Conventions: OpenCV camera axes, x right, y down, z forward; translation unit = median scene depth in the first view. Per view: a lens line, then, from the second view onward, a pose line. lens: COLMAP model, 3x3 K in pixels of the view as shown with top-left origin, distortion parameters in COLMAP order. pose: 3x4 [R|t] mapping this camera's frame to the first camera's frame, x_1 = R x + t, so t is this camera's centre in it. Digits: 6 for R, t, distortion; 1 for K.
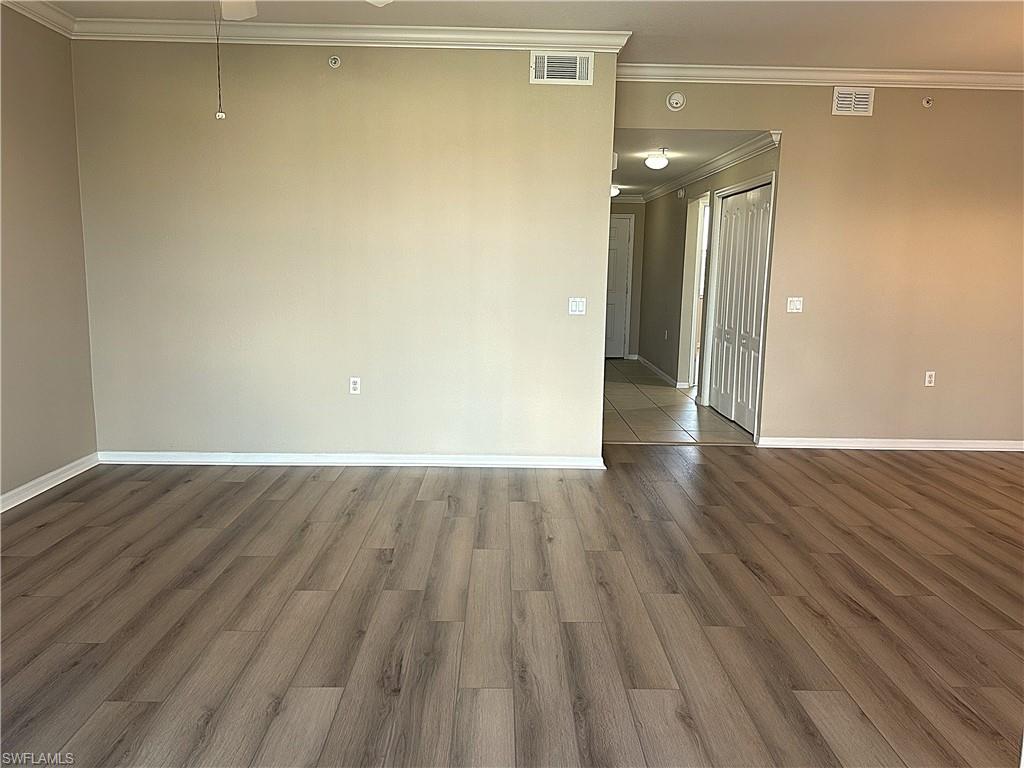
lens RADIAL K [[774.5, 0, 512.0], [0, 774.5, 384.0], [0, 0, 1]] dist [0.143123, -0.190330]
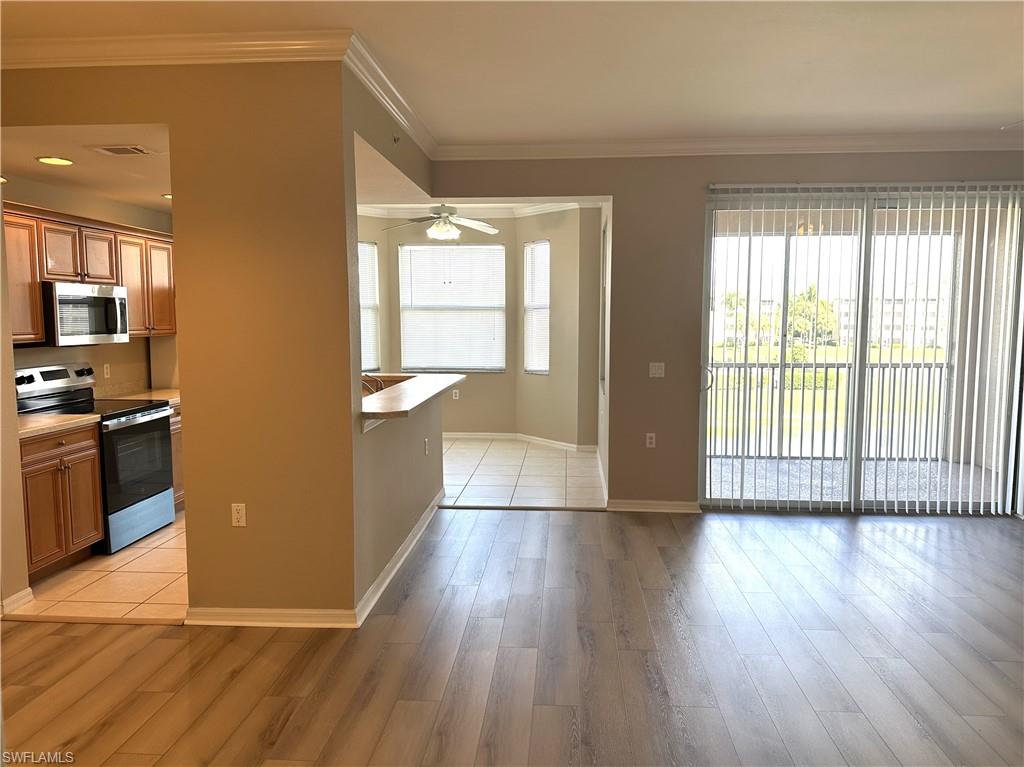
lens RADIAL K [[774.5, 0, 512.0], [0, 774.5, 383.5], [0, 0, 1]] dist [0.143123, -0.190330]
pose [[-0.996018, -0.027315, 0.084863, 0.322689], [-0.005191, 0.968062, 0.250656, -0.254608], [-0.088999, 0.249217, -0.964349, 1.427823]]
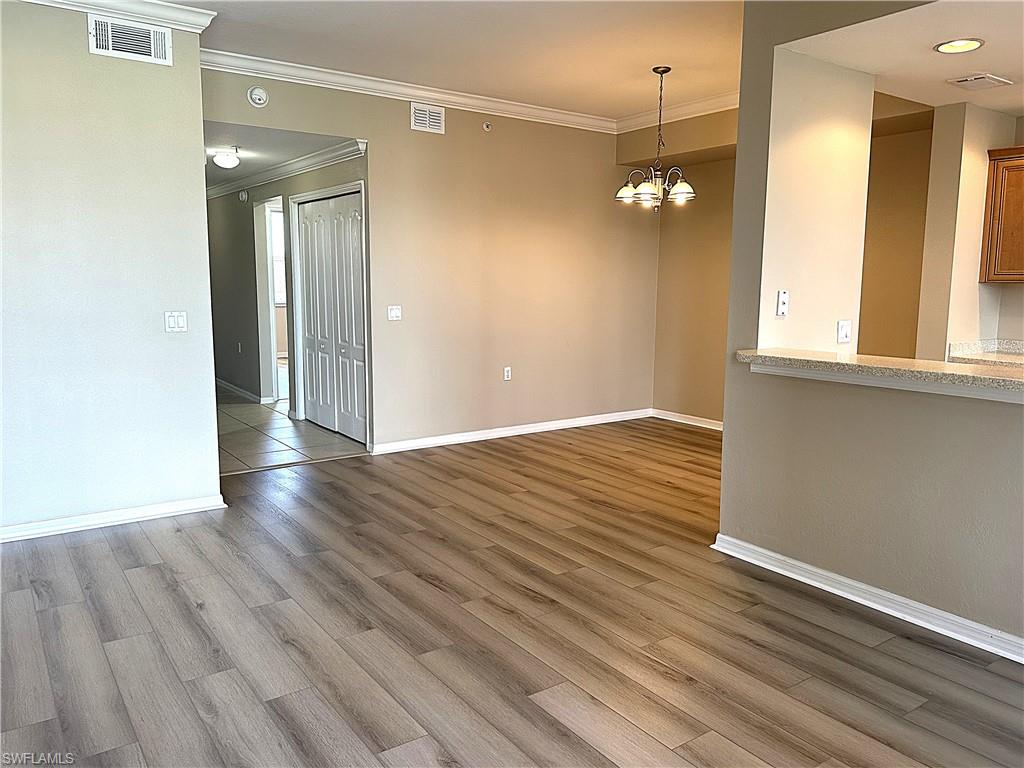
lens RADIAL K [[774.5, 0, 512.0], [0, 774.5, 384.0], [0, 0, 1]] dist [0.143123, -0.190330]
pose [[0.830282, -0.092554, 0.549605, -0.101519], [0.096679, 0.995083, 0.021521, -0.018527], [-0.548894, 0.035267, 0.835148, 0.090351]]
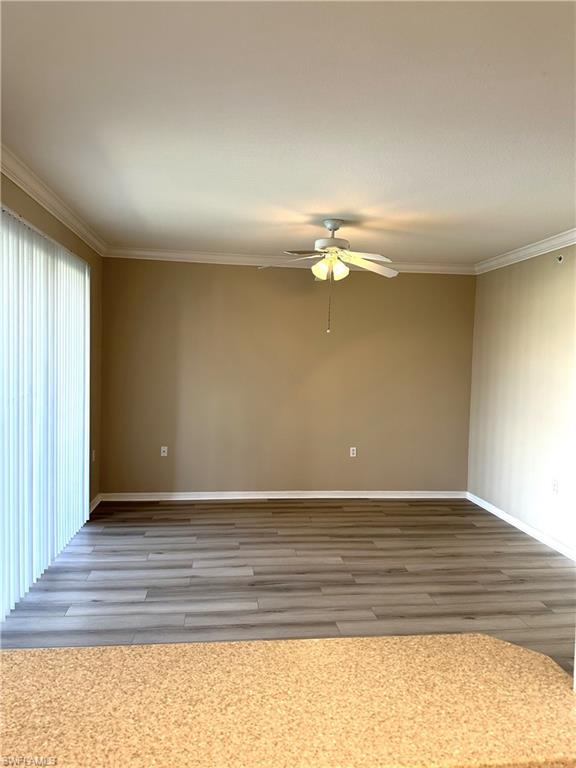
lens RADIAL K [[542.9, 0, 288.0], [0, 542.9, 384.0], [0, 0, 1]] dist [0.001564, -0.000496]
pose [[0.098601, 0.035099, -0.994508, 0.771847], [-0.179059, 0.983692, 0.016964, -0.121142], [0.978885, 0.176403, 0.103278, 0.472901]]
